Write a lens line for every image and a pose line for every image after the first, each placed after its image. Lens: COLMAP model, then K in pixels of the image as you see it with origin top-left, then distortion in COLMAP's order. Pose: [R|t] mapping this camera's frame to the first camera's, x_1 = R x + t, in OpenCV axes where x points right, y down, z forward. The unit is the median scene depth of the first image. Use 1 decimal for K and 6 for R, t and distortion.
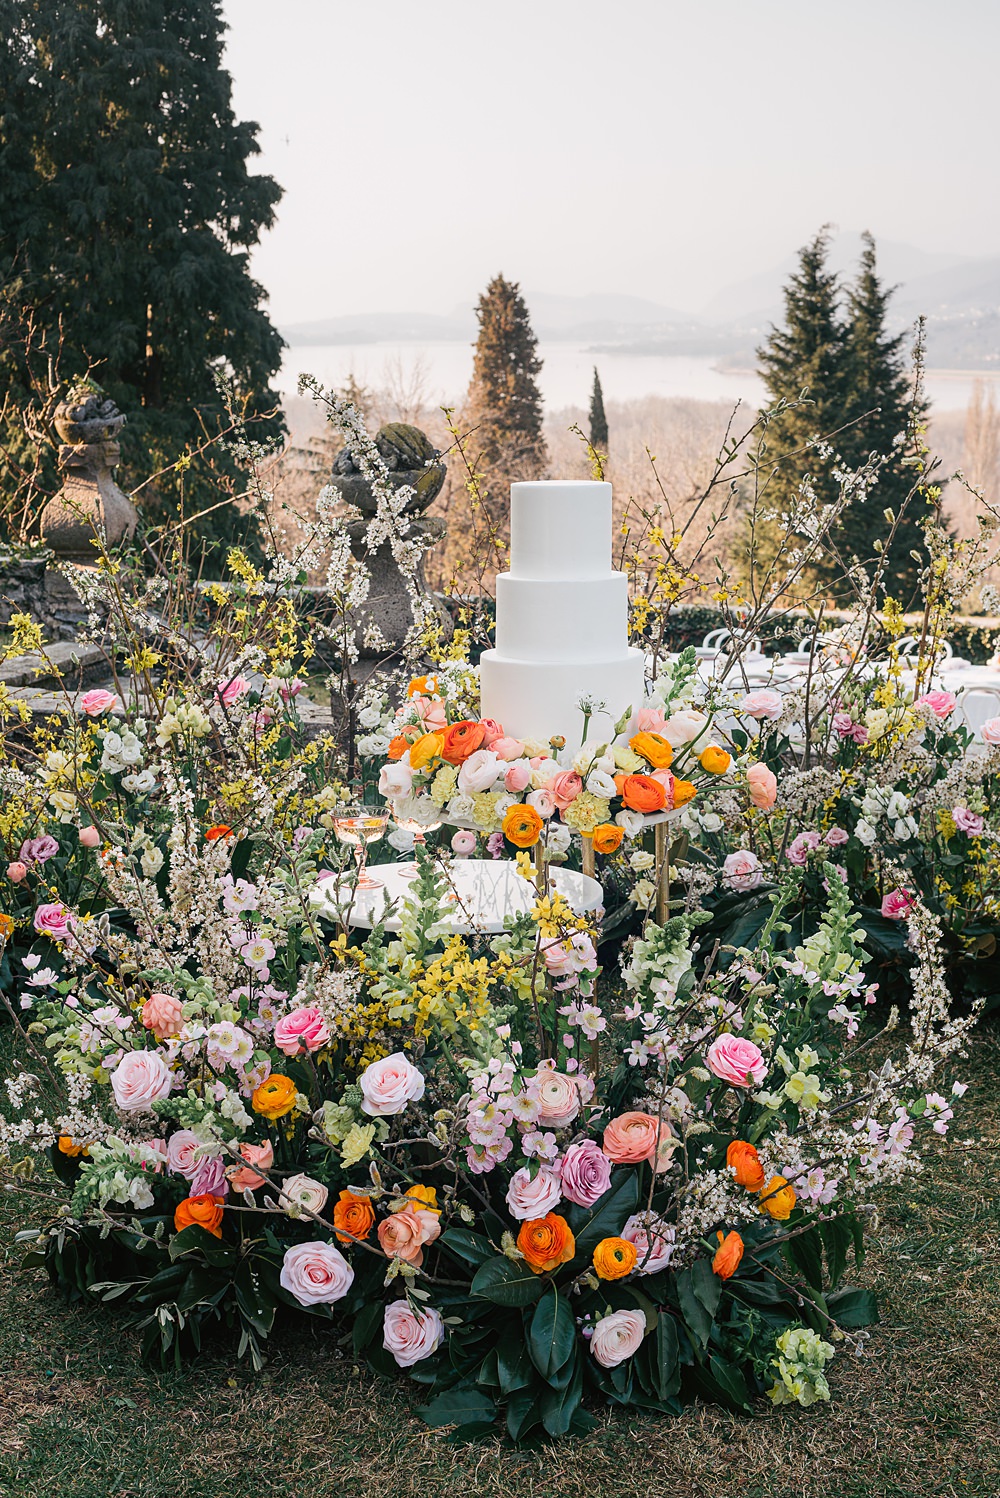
lens RADIAL K [[2184.6, 0, 454.9], [0, 2184.6, 770.5], [0, 0, 1]] dist [-0.110975, 0.151809]
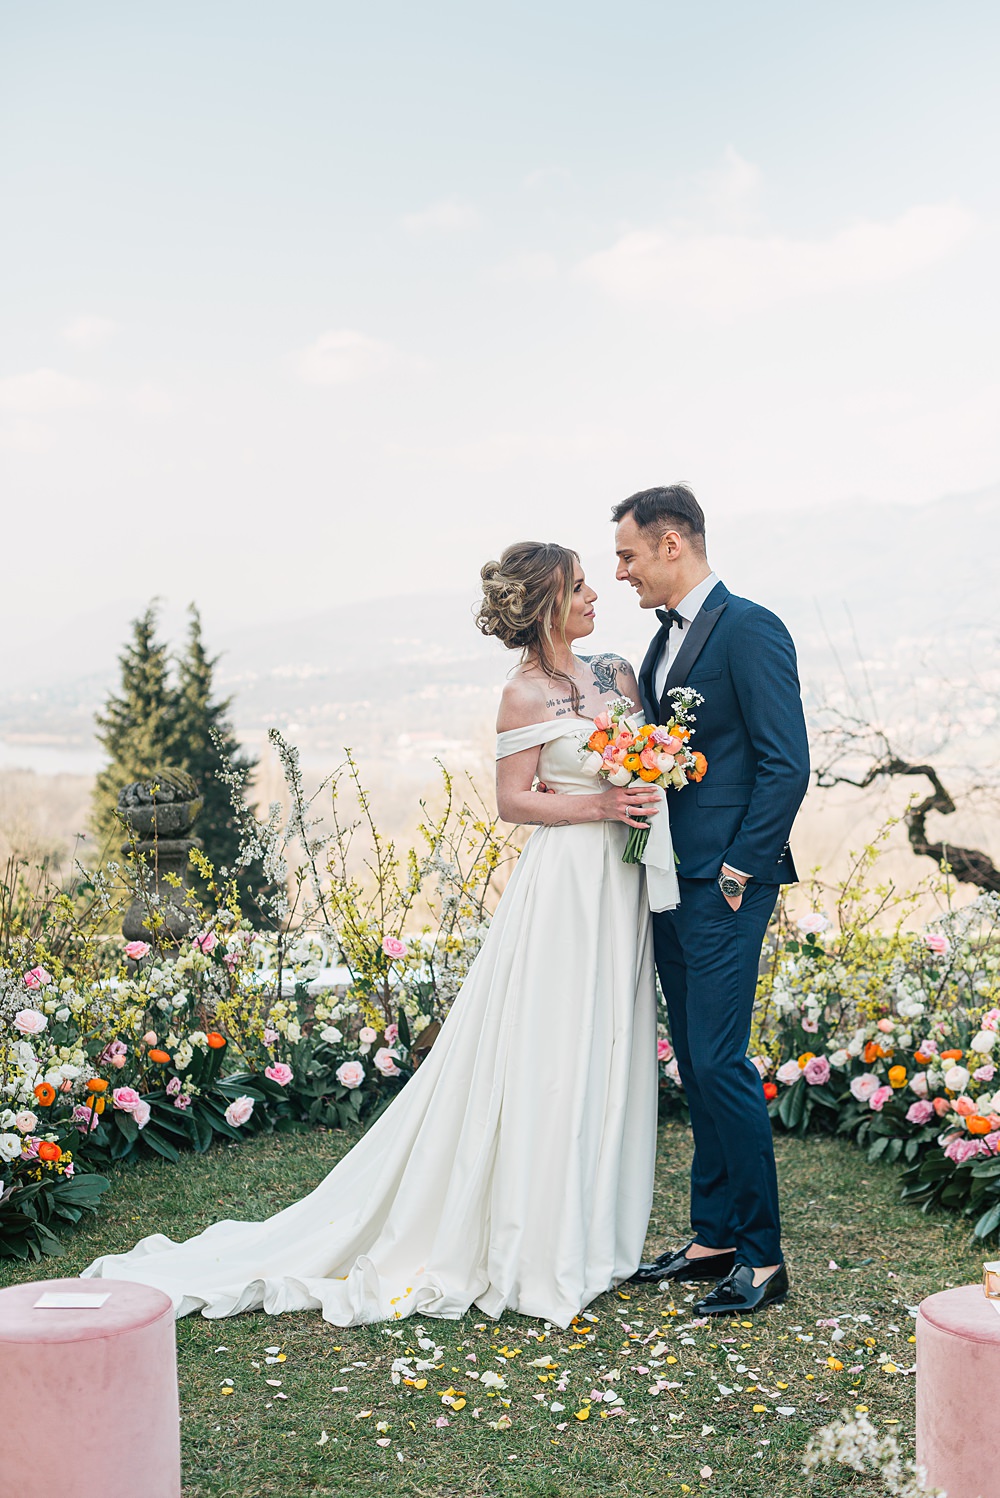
lens RADIAL K [[2193.2, 0, 518.3], [0, 2193.2, 744.2], [0, 0, 1]] dist [-0.024730, 0.046271]
pose [[0.936574, -0.019988, 0.349900, -0.039084], [0.081587, 0.983378, -0.162209, 0.008216], [-0.340841, 0.180468, 0.922637, -0.041706]]
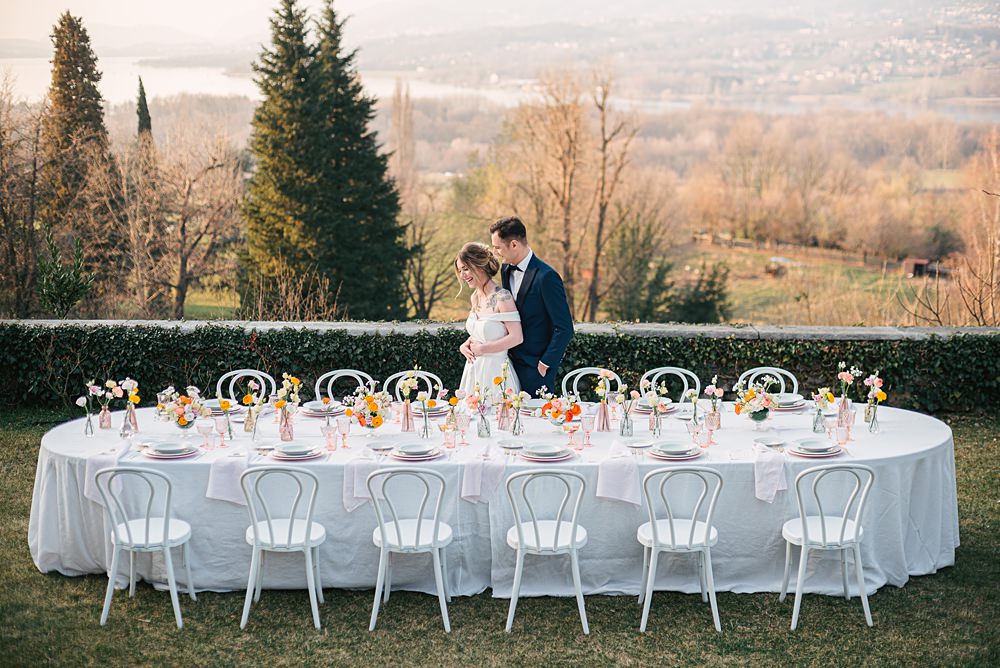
lens RADIAL K [[1410.4, 0, 464.5], [0, 1410.4, 319.0], [0, 0, 1]] dist [-0.090748, 0.052932]
pose [[0.960128, -0.057846, 0.273510, 0.014991], [0.060209, 0.998186, -0.000247, -0.022958], [-0.273000, 0.016705, 0.961869, 0.105390]]
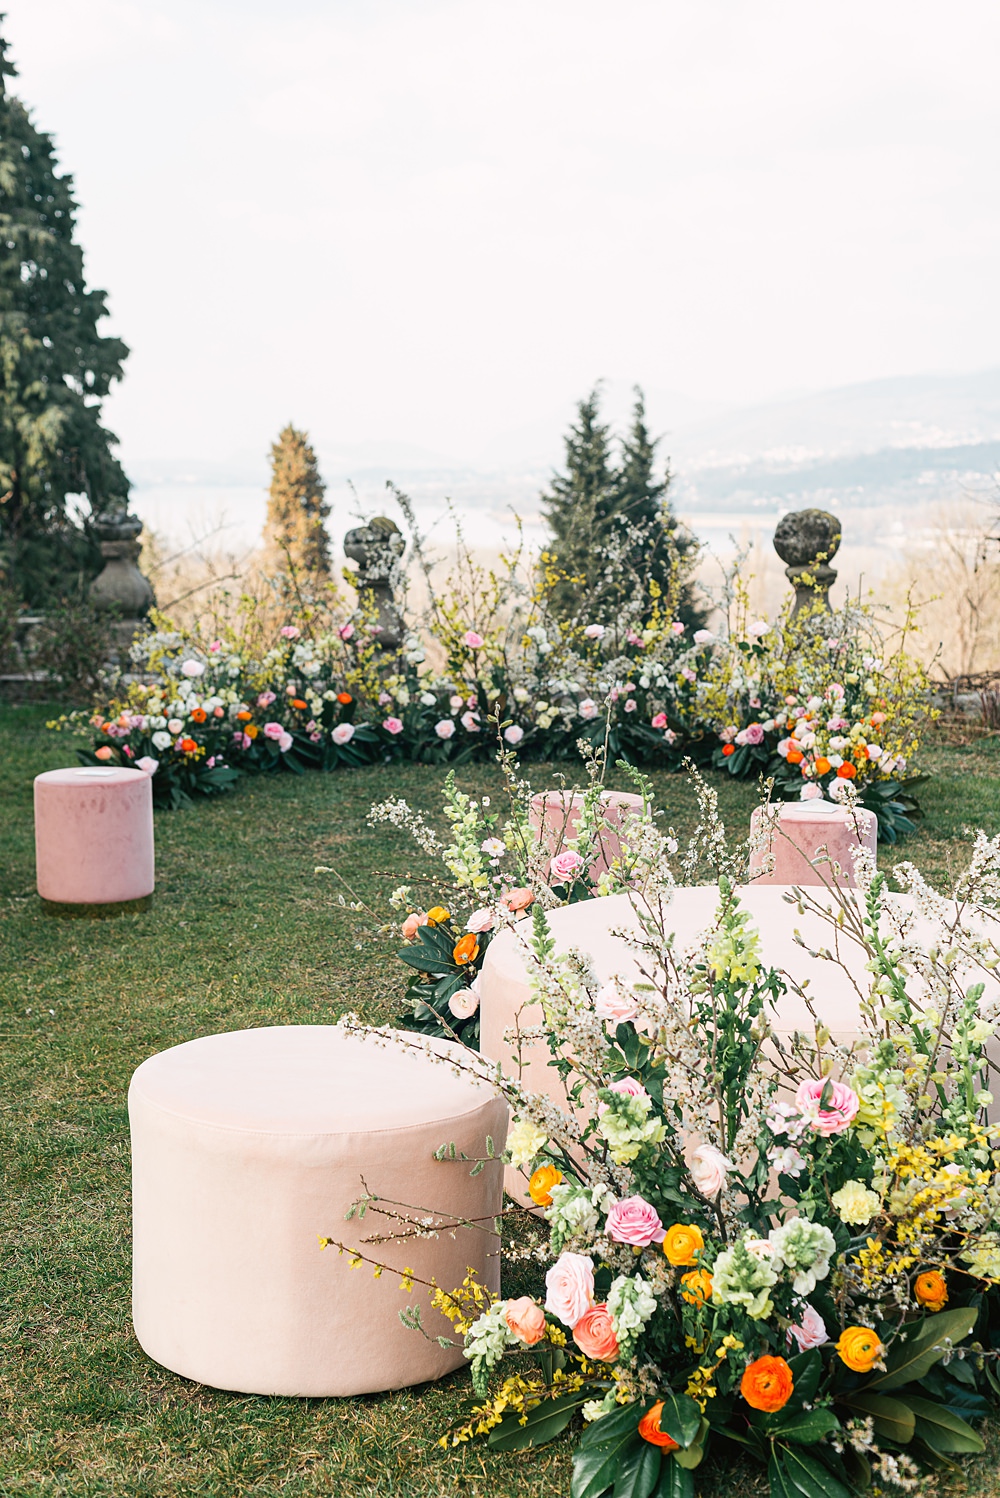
lens RADIAL K [[2236.9, 0, 500.0], [0, 2236.9, 749.0], [0, 0, 1]] dist [0.042328, -0.123937]
pose [[0.992454, -0.012995, 0.121931, -0.020357], [0.022617, 0.996707, -0.077870, 0.023098], [-0.120518, 0.080040, 0.989479, -0.106311]]
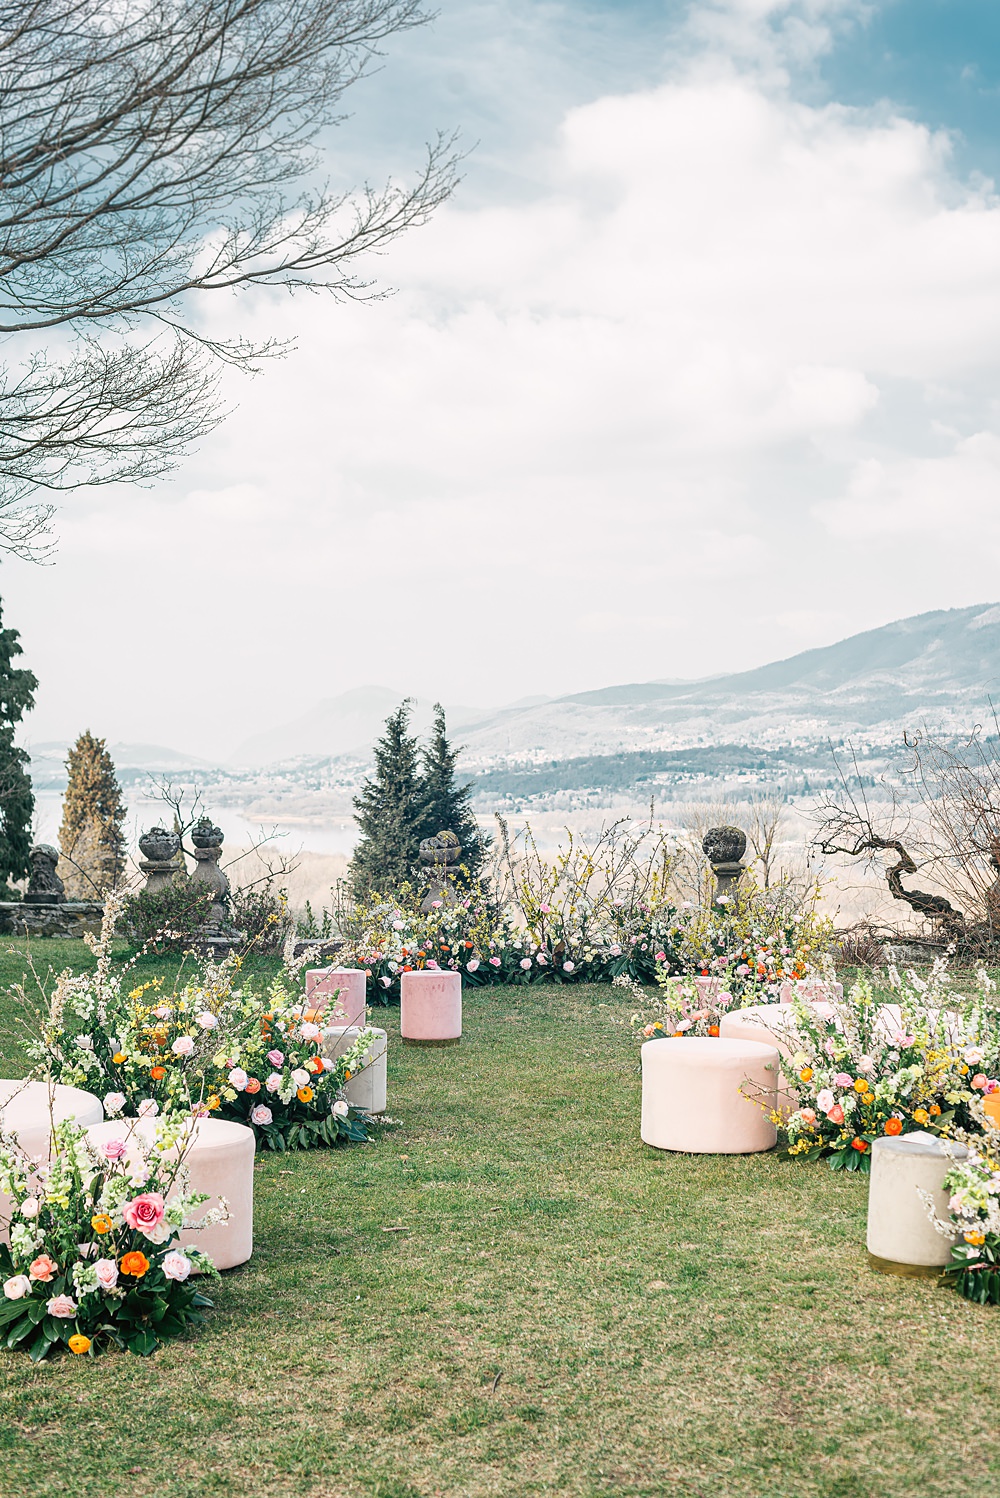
lens RADIAL K [[2236.9, 0, 500.0], [0, 2236.9, 749.0], [0, 0, 1]] dist [0.042328, -0.123937]
pose [[0.970701, 0.005229, 0.240232, -0.083508], [0.045573, 0.977612, -0.205423, 0.041937], [-0.235928, 0.210353, 0.948731, -0.223036]]
